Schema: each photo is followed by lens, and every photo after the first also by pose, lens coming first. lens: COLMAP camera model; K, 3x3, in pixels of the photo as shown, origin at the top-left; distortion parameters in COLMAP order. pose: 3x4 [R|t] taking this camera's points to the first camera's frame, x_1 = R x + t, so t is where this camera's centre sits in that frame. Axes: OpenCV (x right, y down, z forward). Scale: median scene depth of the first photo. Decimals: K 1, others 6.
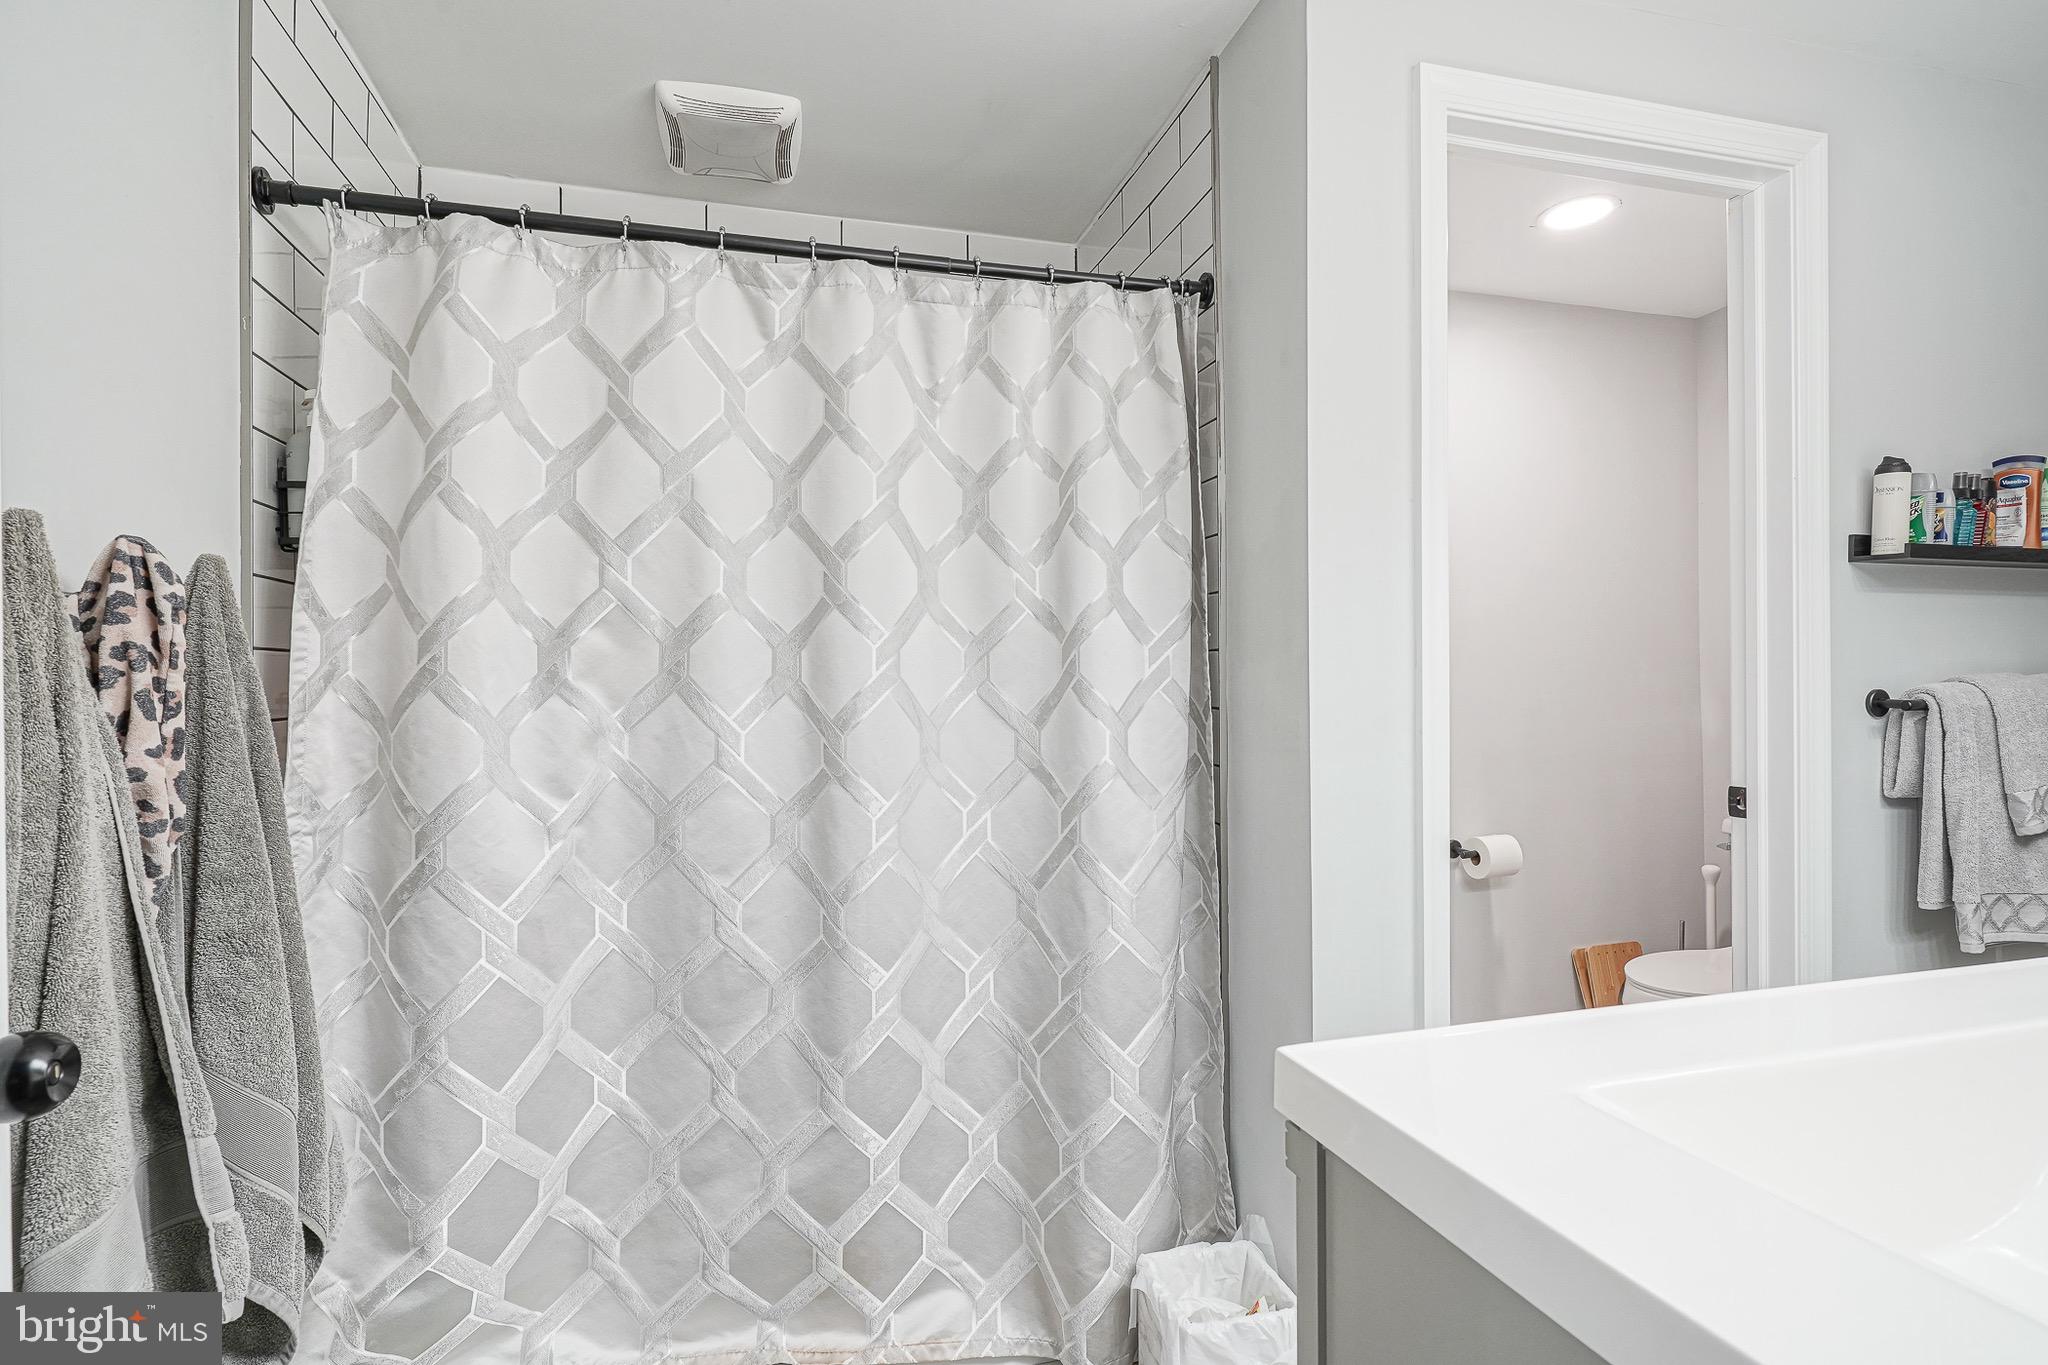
lens RADIAL K [[987.7, 0, 1011.9], [0, 987.7, 677.4], [0, 0, 1]] dist [-0.011214, 0.005369]
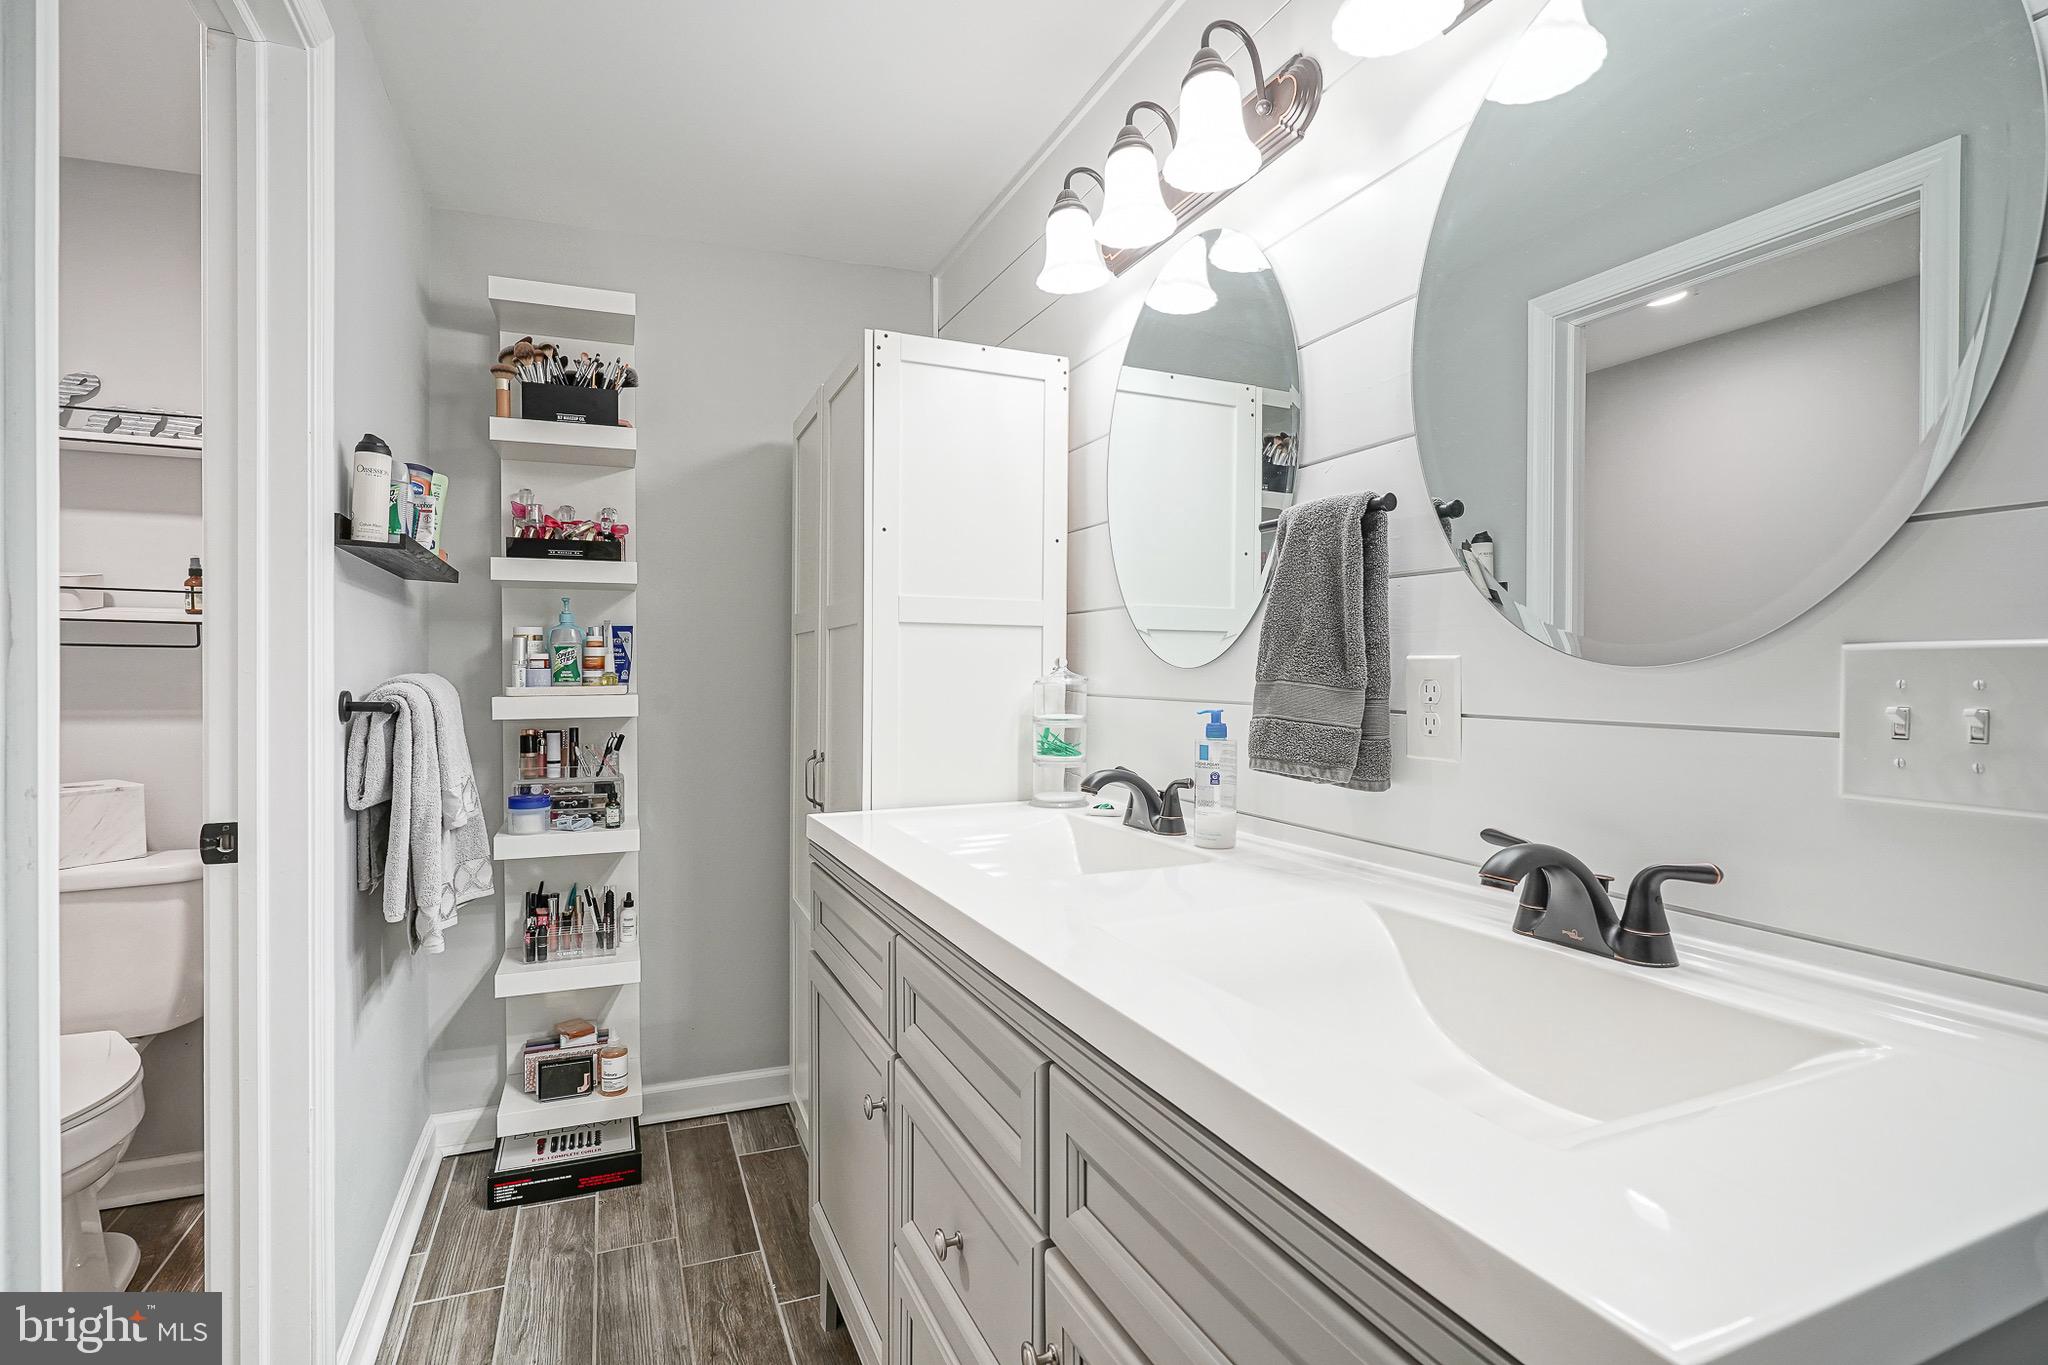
lens RADIAL K [[987.7, 0, 985.2], [0, 987.7, 684.7], [0, 0, 1]] dist [-0.011214, 0.005369]
pose [[-0.127715, -0.004251, 0.991802, -0.082721], [-0.002787, 0.999988, 0.003927, 0.001464], [-0.991807, -0.002263, -0.127726, 0.540664]]
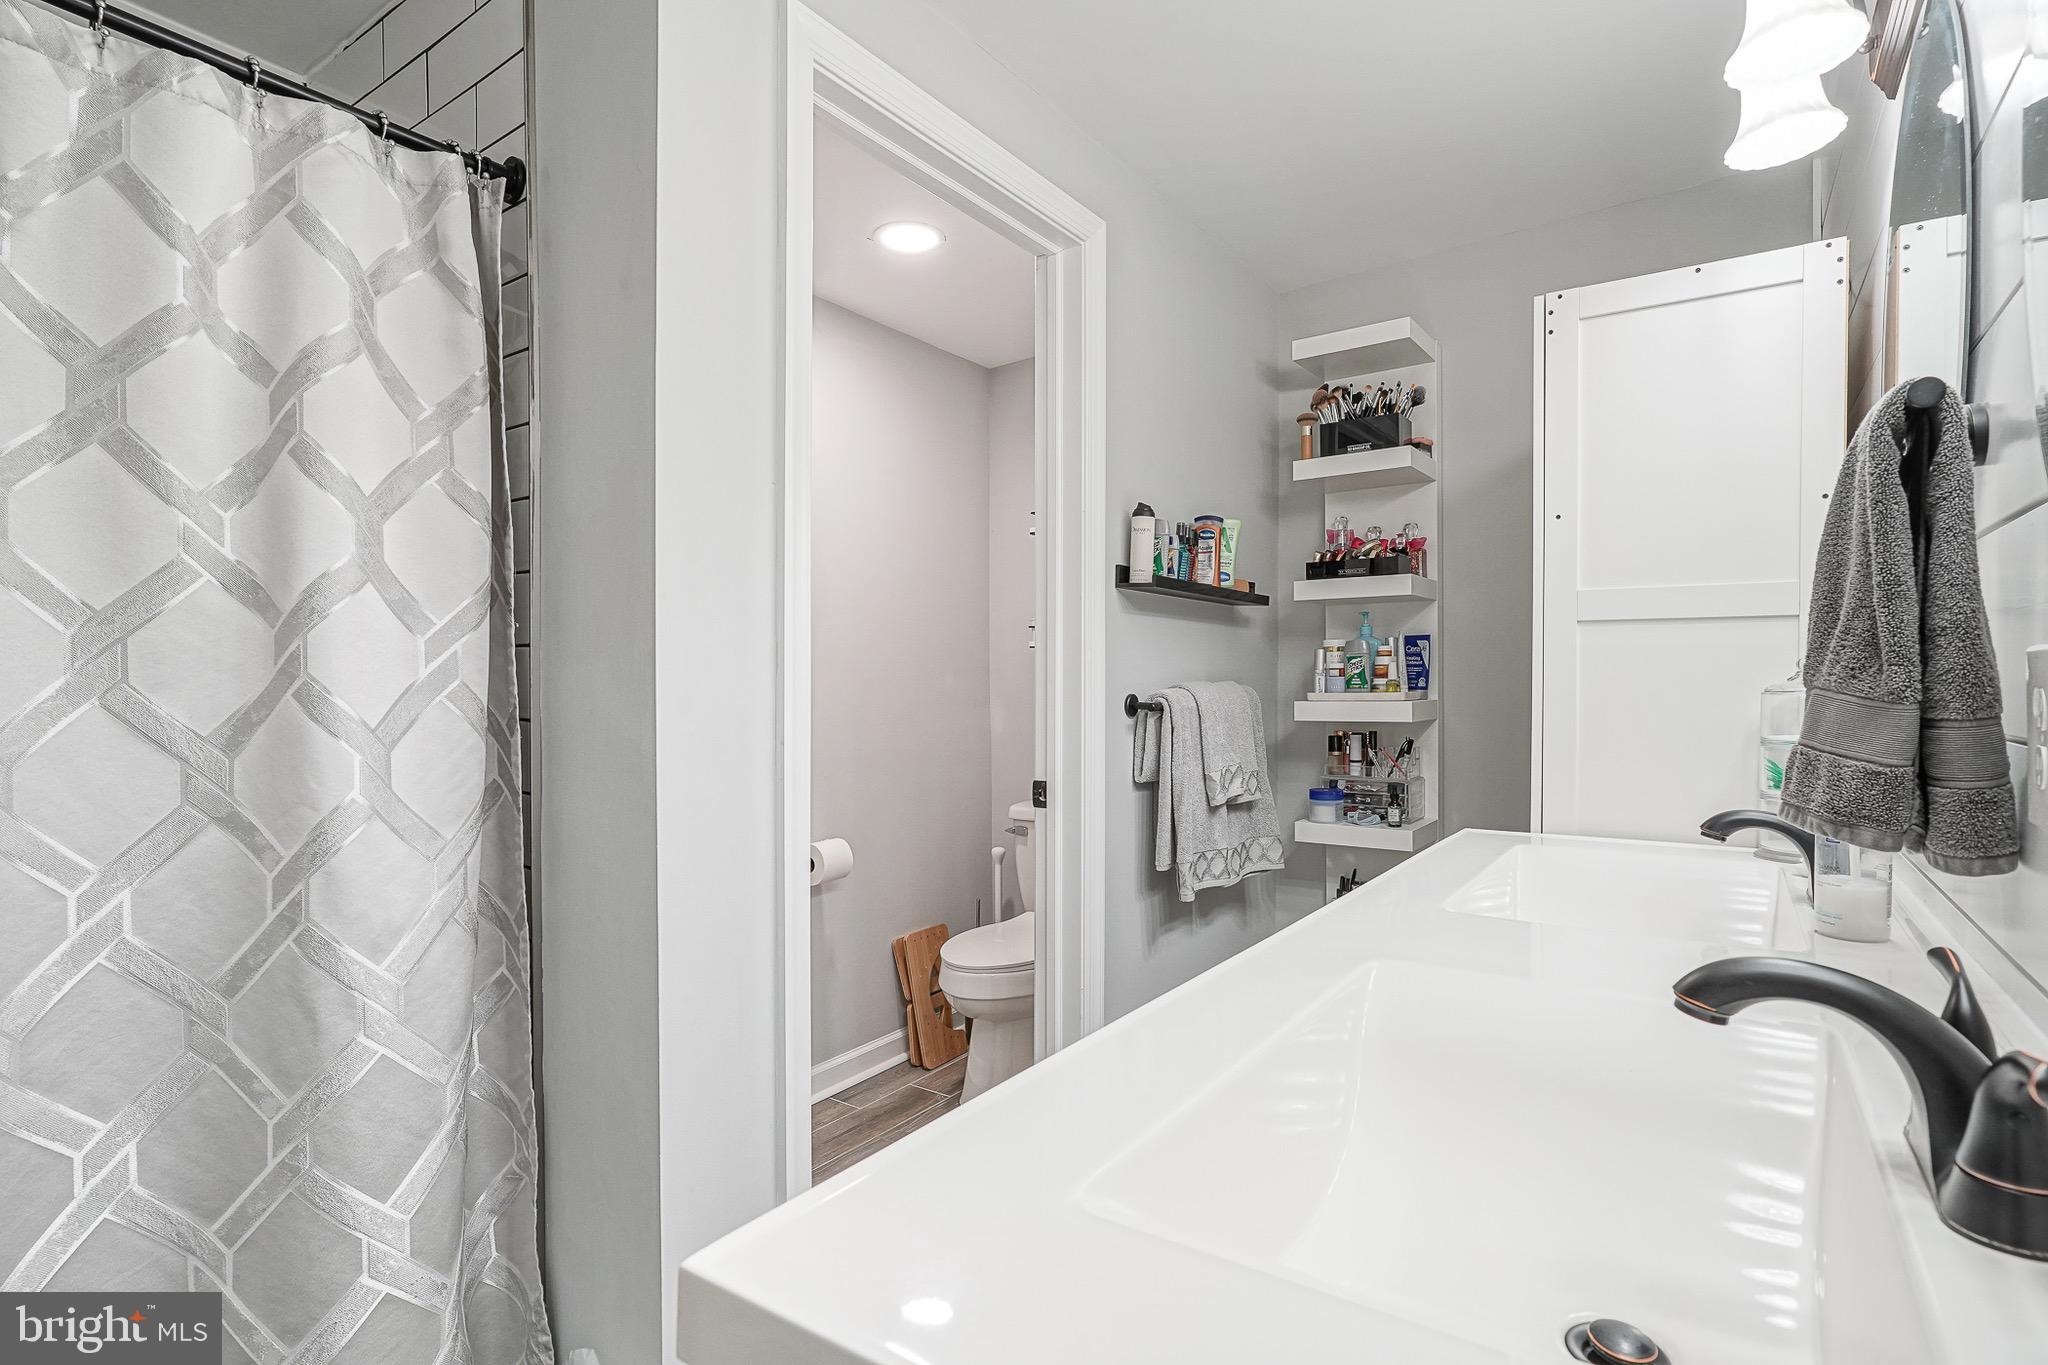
lens RADIAL K [[987.7, 0, 1063.6], [0, 987.7, 689.9], [0, 0, 1]] dist [-0.011214, 0.005369]
pose [[0.752045, 0.000568, 0.659112, 0.013718], [-0.005652, 0.999968, 0.005588, 0.000660], [-0.659088, -0.007928, 0.752024, 0.138741]]
